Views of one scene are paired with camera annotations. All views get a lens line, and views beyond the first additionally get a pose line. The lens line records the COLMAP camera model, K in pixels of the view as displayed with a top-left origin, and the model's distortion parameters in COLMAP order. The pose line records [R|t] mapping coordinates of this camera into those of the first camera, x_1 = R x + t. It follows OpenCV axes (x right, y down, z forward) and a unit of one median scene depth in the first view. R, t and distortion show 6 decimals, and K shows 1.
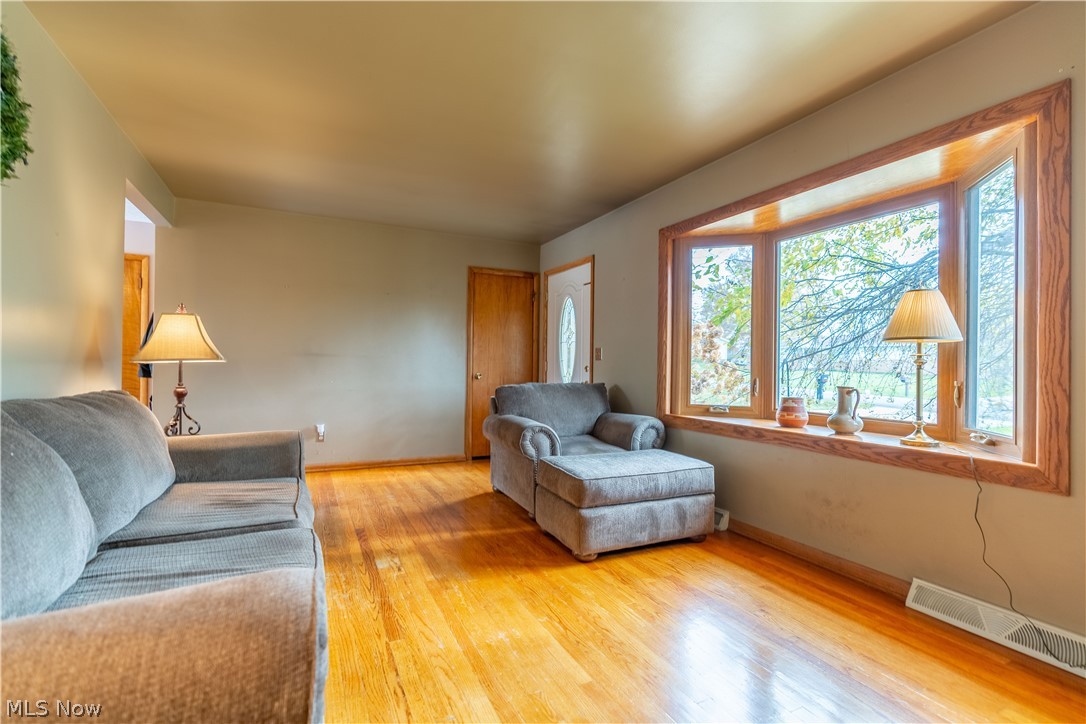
lens RADIAL K [[491.6, 0, 539.8], [0, 491.6, 364.1], [0, 0, 1]] dist [-0.010722, 0.002403]
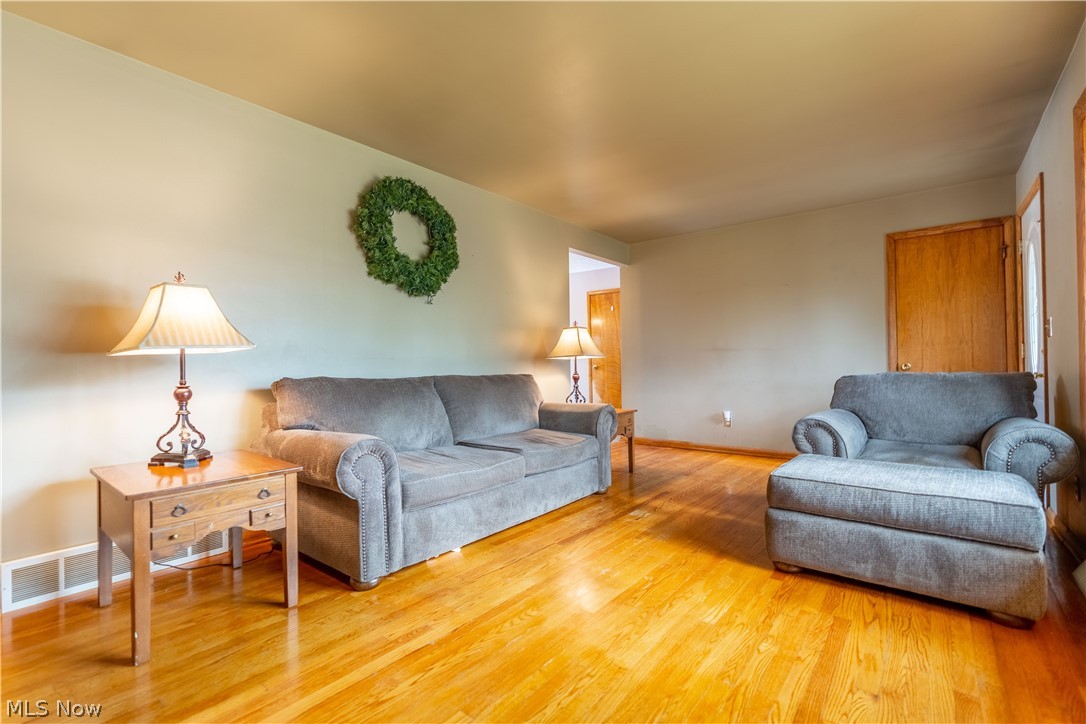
lens RADIAL K [[491.6, 0, 540.1], [0, 491.6, 362.2], [0, 0, 1]] dist [-0.010722, 0.002403]
pose [[0.424777, -0.024314, -0.904972, 0.672997], [0.020761, 0.999638, -0.017112, 0.035435], [0.905060, -0.011519, 0.425128, 0.231720]]
